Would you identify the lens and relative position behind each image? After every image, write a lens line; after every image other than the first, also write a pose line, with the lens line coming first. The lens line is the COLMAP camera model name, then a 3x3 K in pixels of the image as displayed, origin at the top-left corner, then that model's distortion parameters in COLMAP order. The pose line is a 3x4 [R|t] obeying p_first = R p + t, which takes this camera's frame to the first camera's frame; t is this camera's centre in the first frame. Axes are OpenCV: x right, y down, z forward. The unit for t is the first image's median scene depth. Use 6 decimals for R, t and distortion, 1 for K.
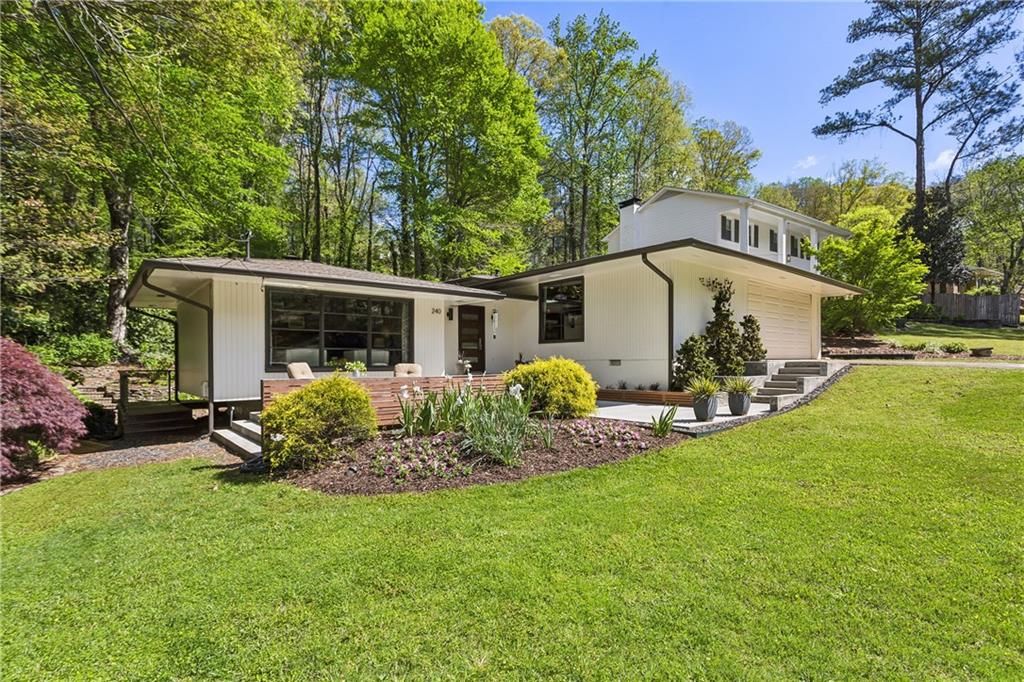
lens RADIAL K [[500.5, 0, 516.6], [0, 500.5, 352.0], [0, 0, 1]] dist [0.006249, 0.000791]
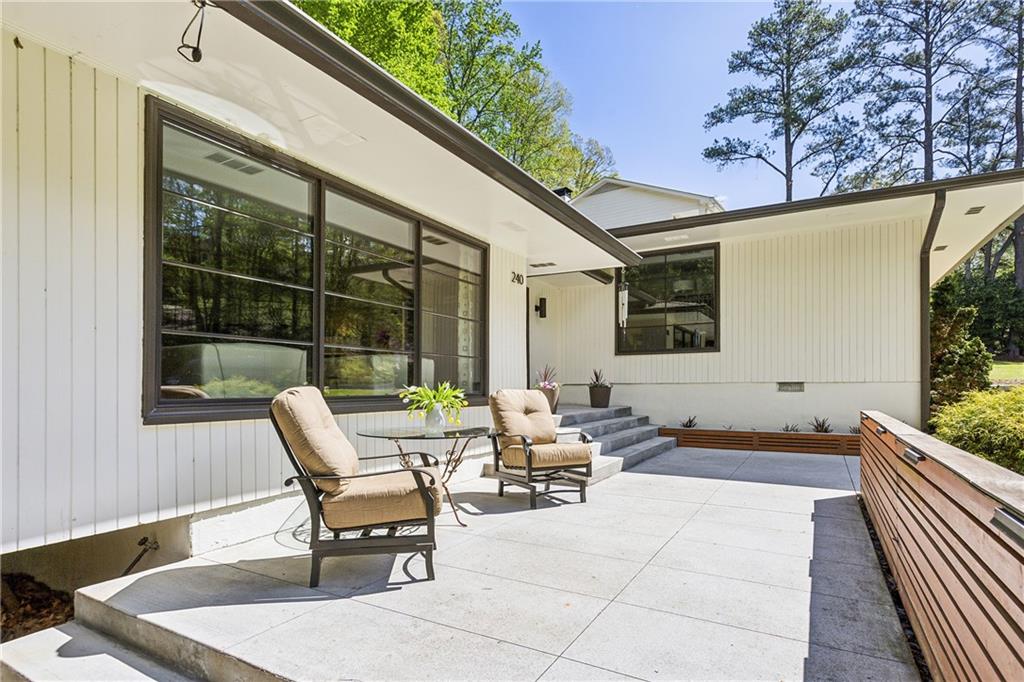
lens RADIAL K [[523.6, 0, 525.2], [0, 523.6, 371.5], [0, 0, 1]] dist [0.004825, 0.001470]
pose [[0.933312, 0.012673, 0.358844, -0.103020], [-0.010387, 0.999912, -0.008297, 0.003529], [-0.358917, 0.004016, 0.933361, 0.166590]]
